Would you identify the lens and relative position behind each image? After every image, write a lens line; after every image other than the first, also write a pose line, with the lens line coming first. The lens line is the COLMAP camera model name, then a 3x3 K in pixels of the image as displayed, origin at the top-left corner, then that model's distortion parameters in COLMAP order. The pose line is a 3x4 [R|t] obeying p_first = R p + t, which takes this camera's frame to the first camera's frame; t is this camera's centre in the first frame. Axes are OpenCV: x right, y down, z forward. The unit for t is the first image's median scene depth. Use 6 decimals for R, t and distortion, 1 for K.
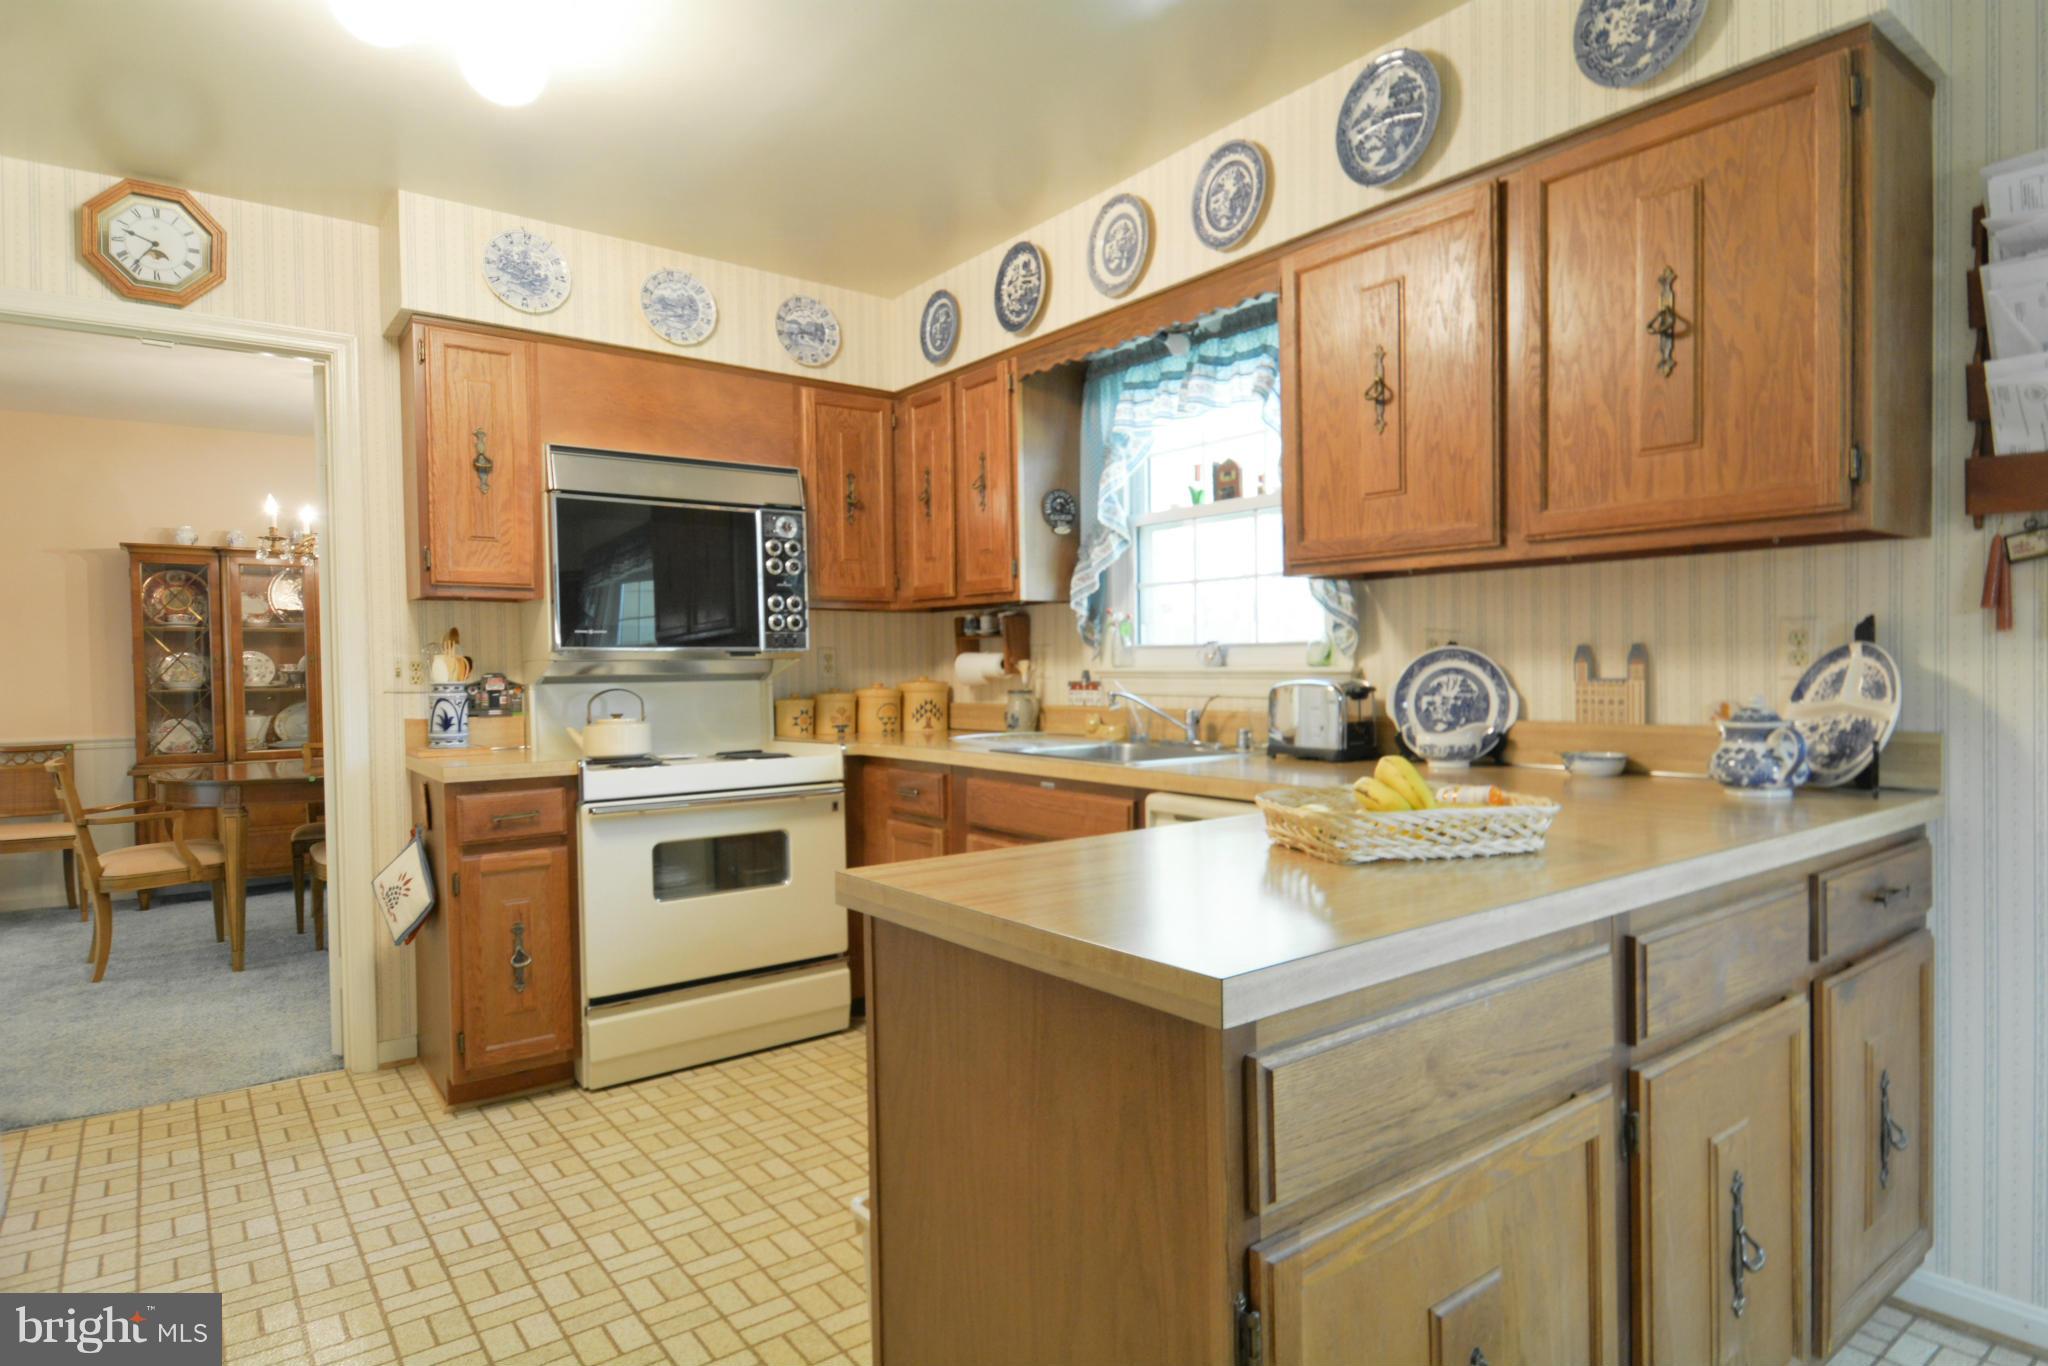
lens RADIAL K [[1156.0, 0, 1144.2], [0, 1156.0, 693.3], [0, 0, 1]] dist [0.030510, -0.030688]
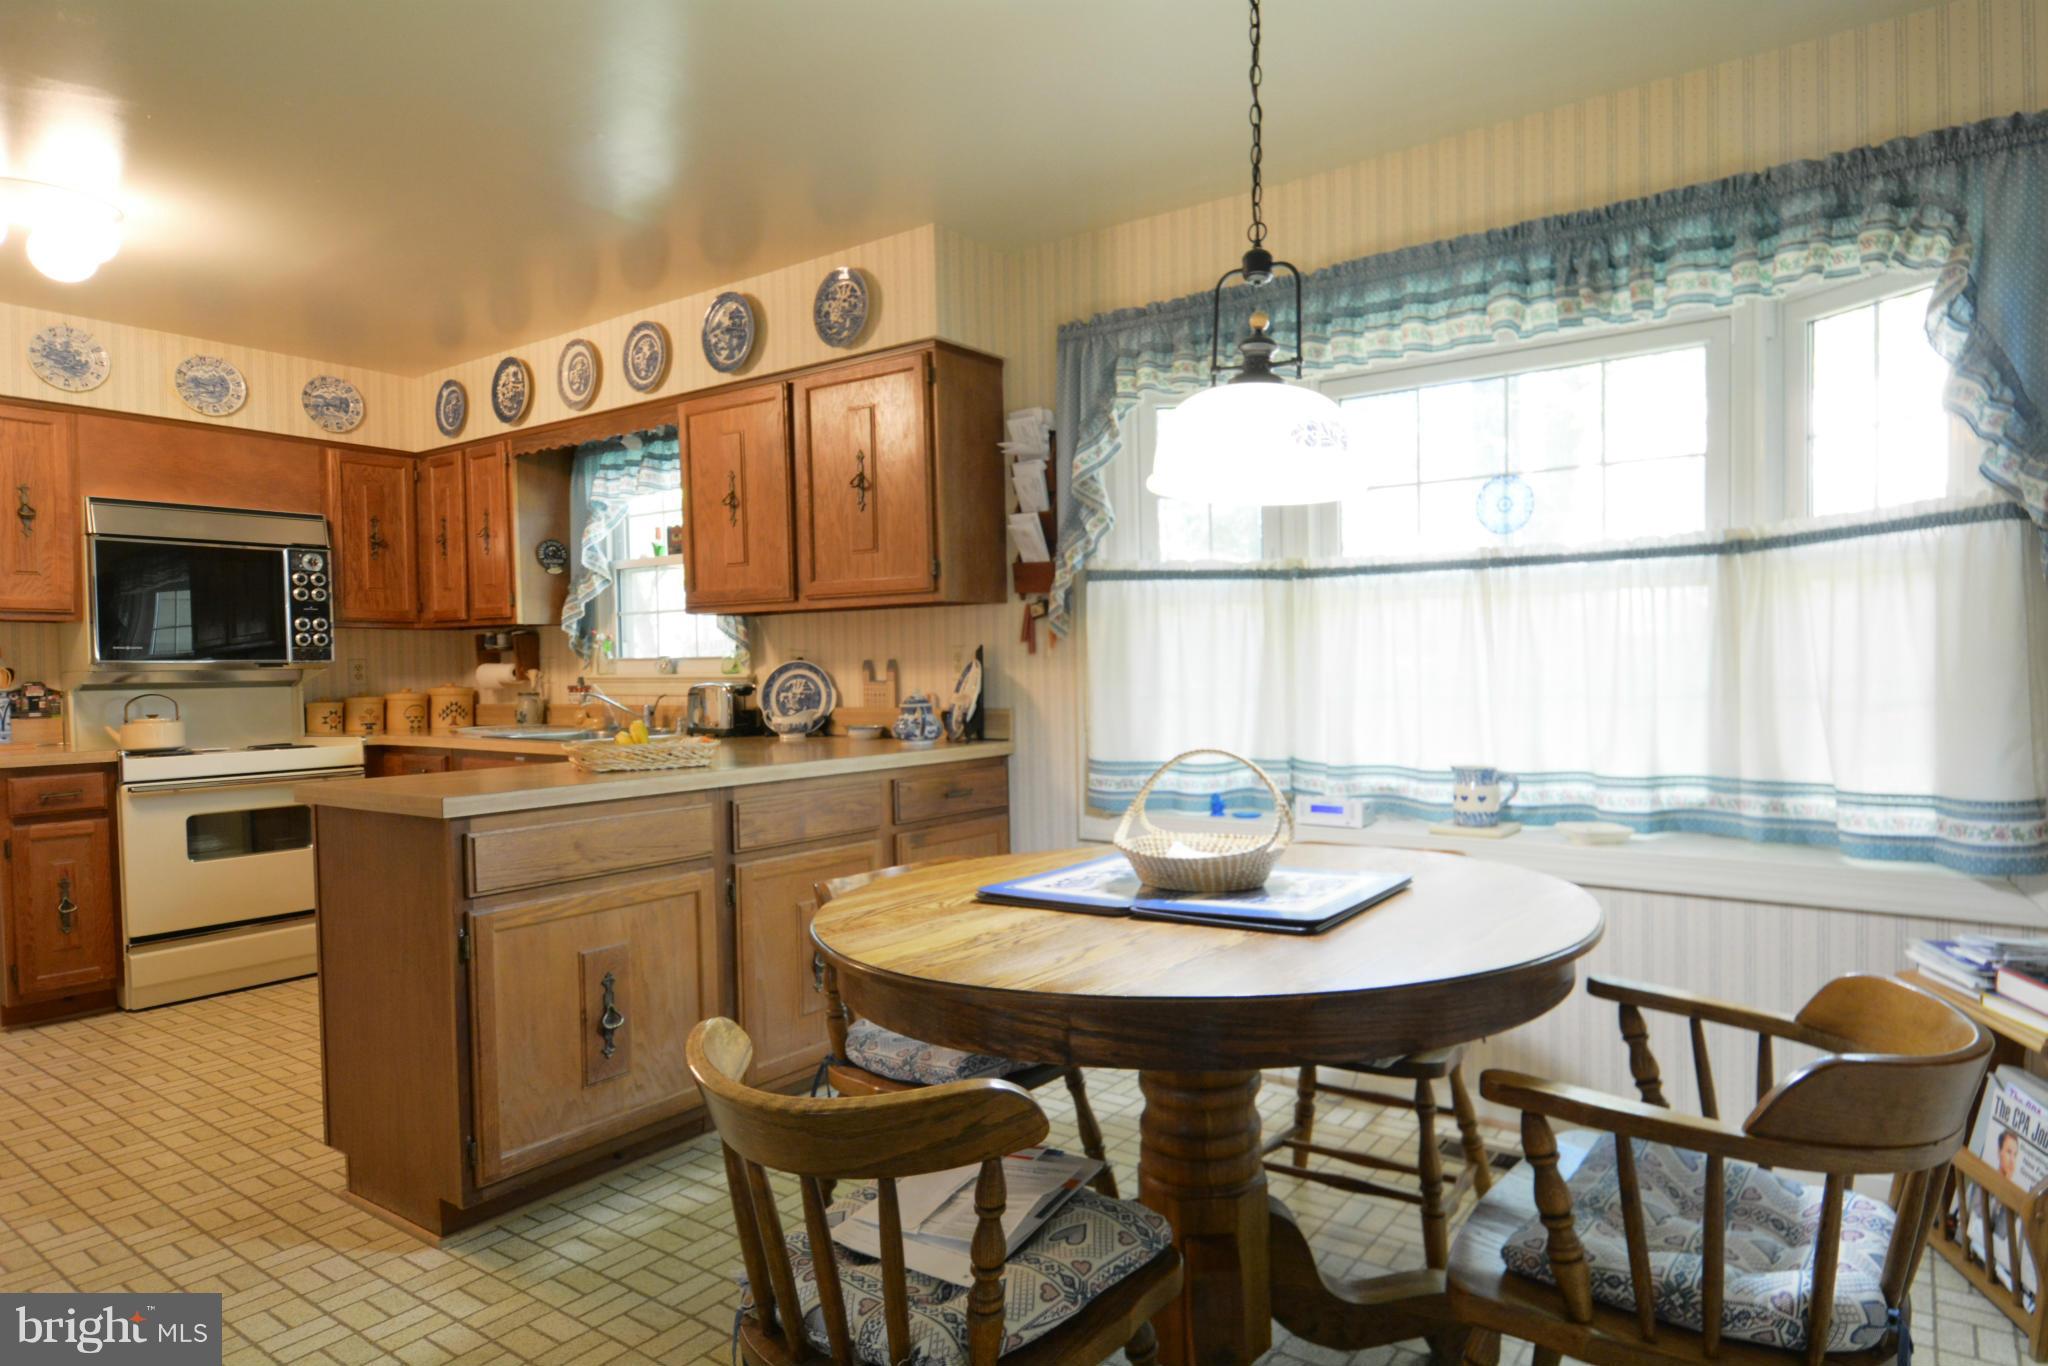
lens RADIAL K [[1156.0, 0, 1144.2], [0, 1156.0, 693.3], [0, 0, 1]] dist [0.030510, -0.030688]
pose [[0.960031, -0.008667, 0.279759, 0.221516], [0.010062, 0.999943, -0.003552, 0.010894], [-0.279712, 0.006225, 0.960064, -0.501826]]
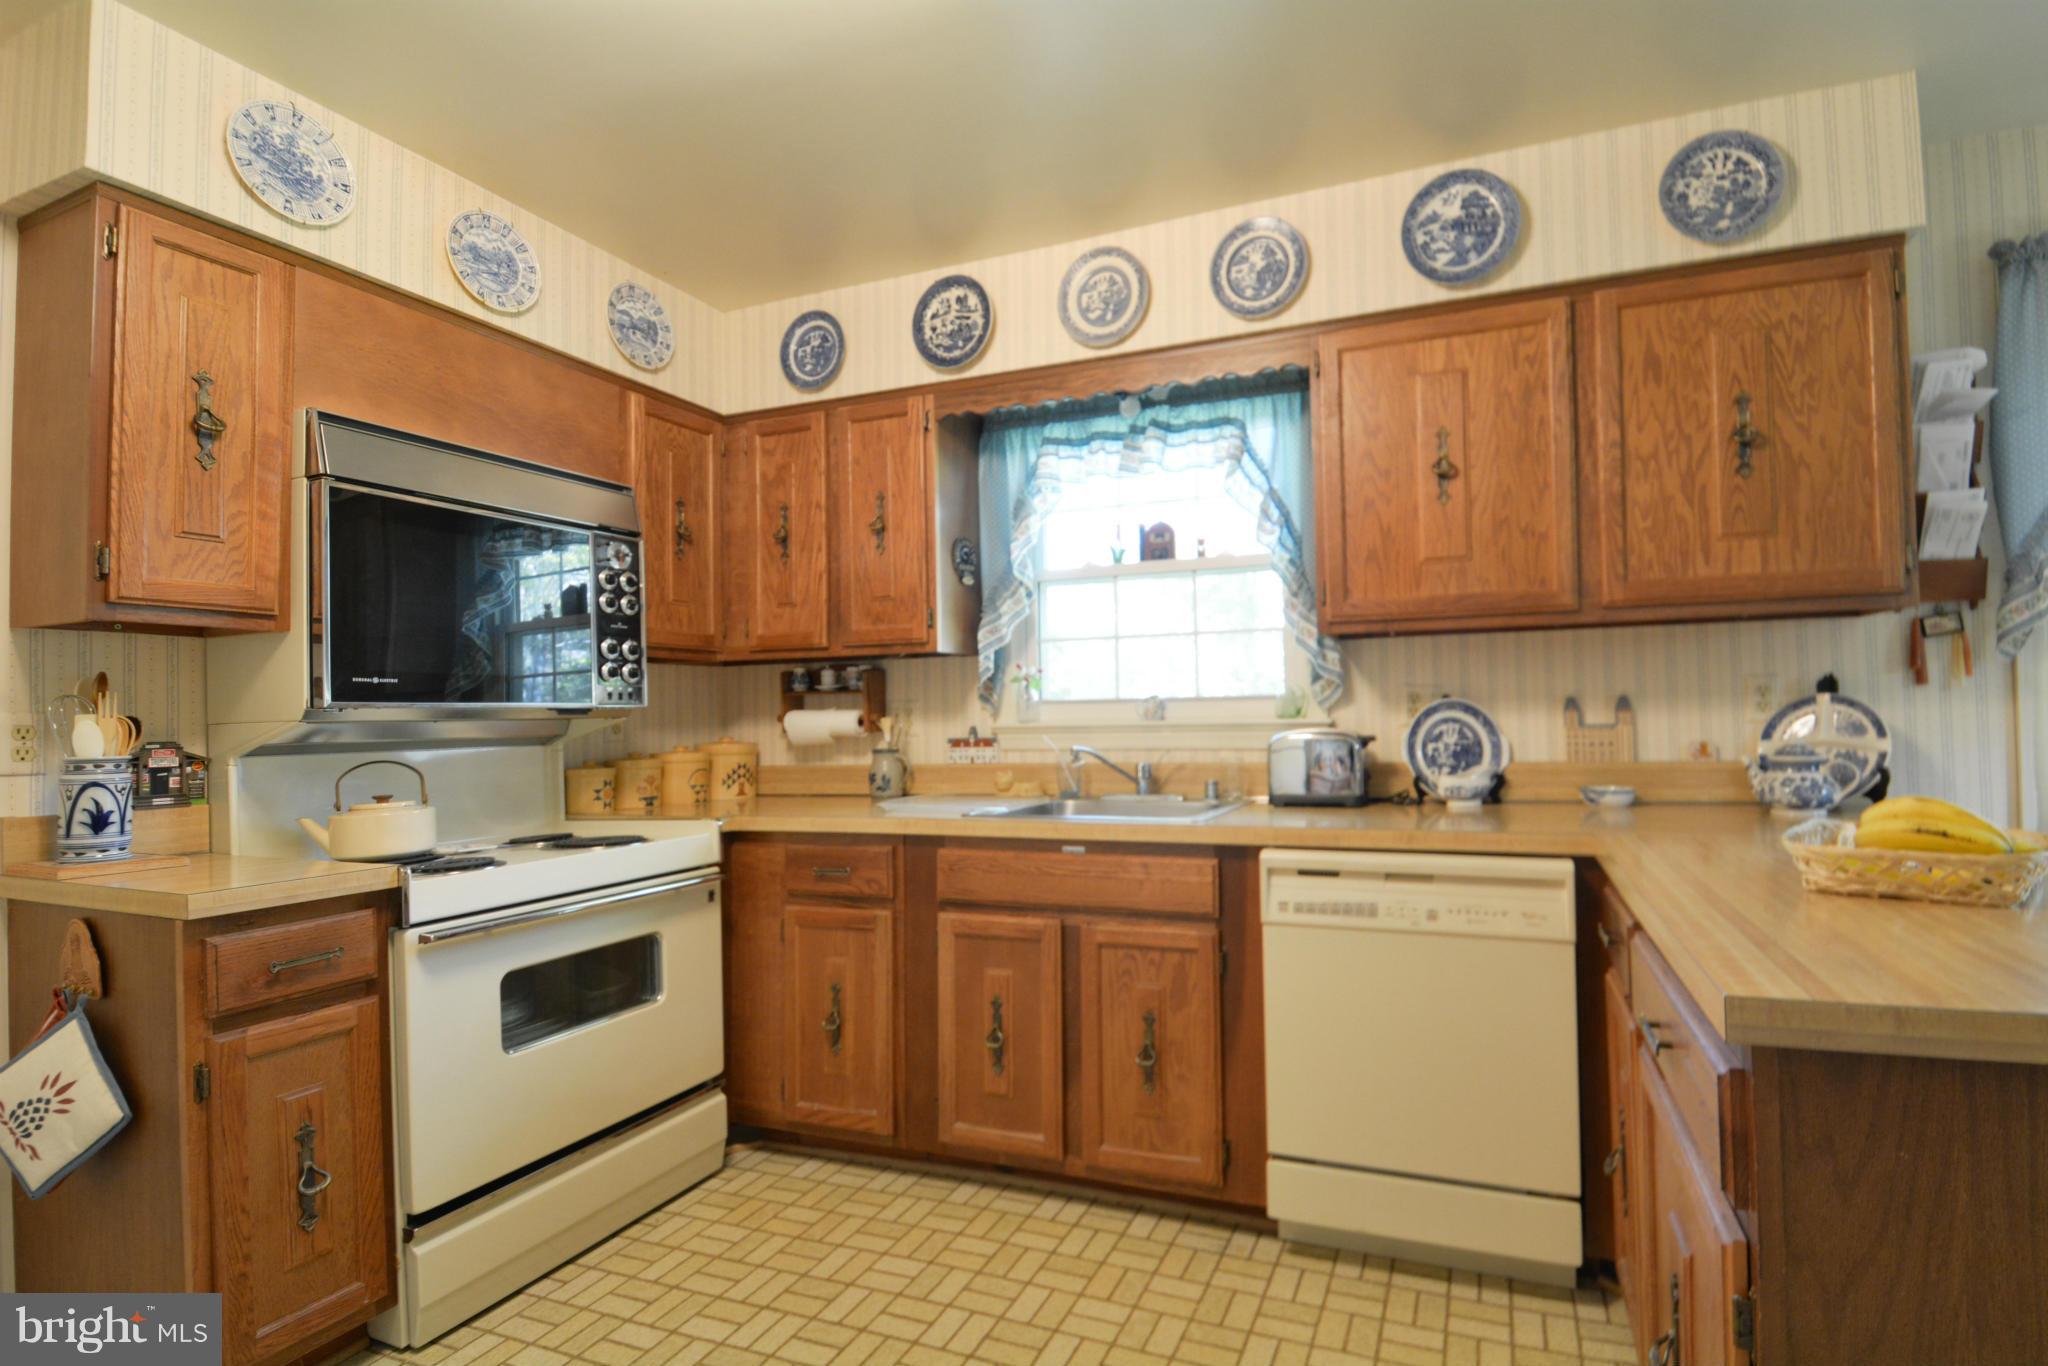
lens RADIAL K [[948.0, 0, 1148.3], [0, 948.0, 694.1], [0, 0, 1]] dist [0.021327, -0.025213]
pose [[0.867039, 0.004118, 0.498223, -0.364635], [0.024055, 0.998454, -0.050115, -0.004537], [-0.497659, 0.055437, 0.865600, 0.274788]]
